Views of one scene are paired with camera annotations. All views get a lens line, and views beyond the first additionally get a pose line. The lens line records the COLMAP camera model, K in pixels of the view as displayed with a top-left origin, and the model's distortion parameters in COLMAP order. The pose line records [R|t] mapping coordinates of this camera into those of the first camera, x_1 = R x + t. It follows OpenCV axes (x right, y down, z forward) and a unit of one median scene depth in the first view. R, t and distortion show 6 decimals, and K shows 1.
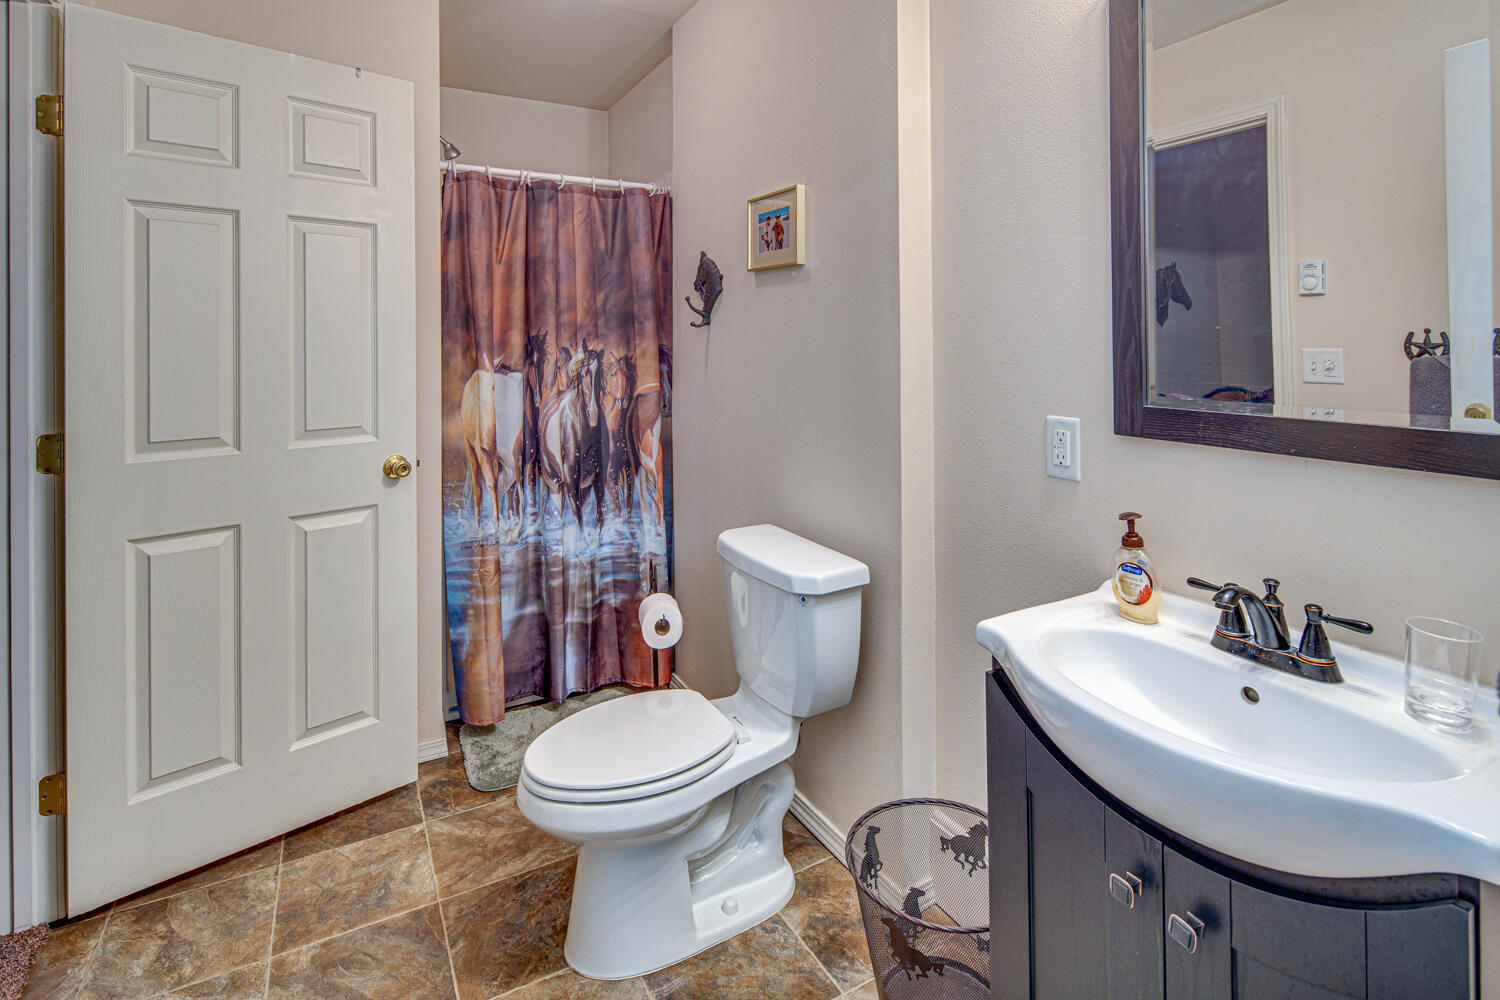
lens RADIAL K [[745.0, 0, 750.0], [0, 745.0, 500.0], [0, 0, 1]] dist [-0.001118, -0.000327]
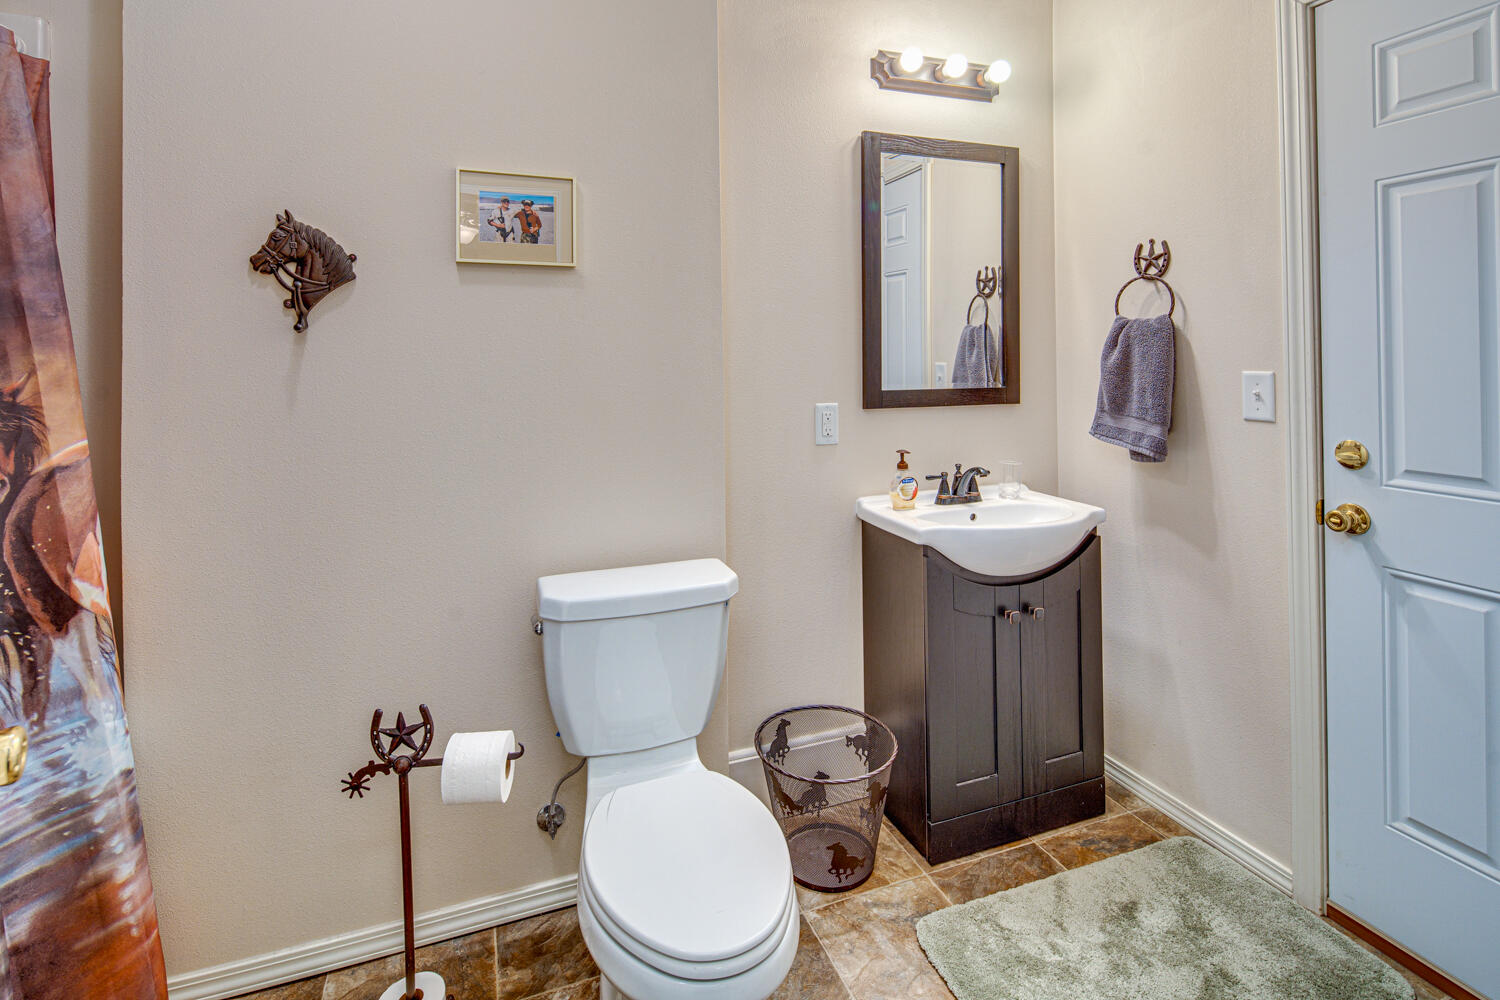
lens RADIAL K [[713.3, 0, 750.0], [0, 713.3, 500.0], [0, 0, 1]] dist [0.025562, -0.000021]
pose [[0.138470, -0.200711, 0.969815, -0.760207], [0.213692, 0.962236, 0.168632, -0.146130], [-0.967038, 0.183892, 0.176131, 0.681378]]
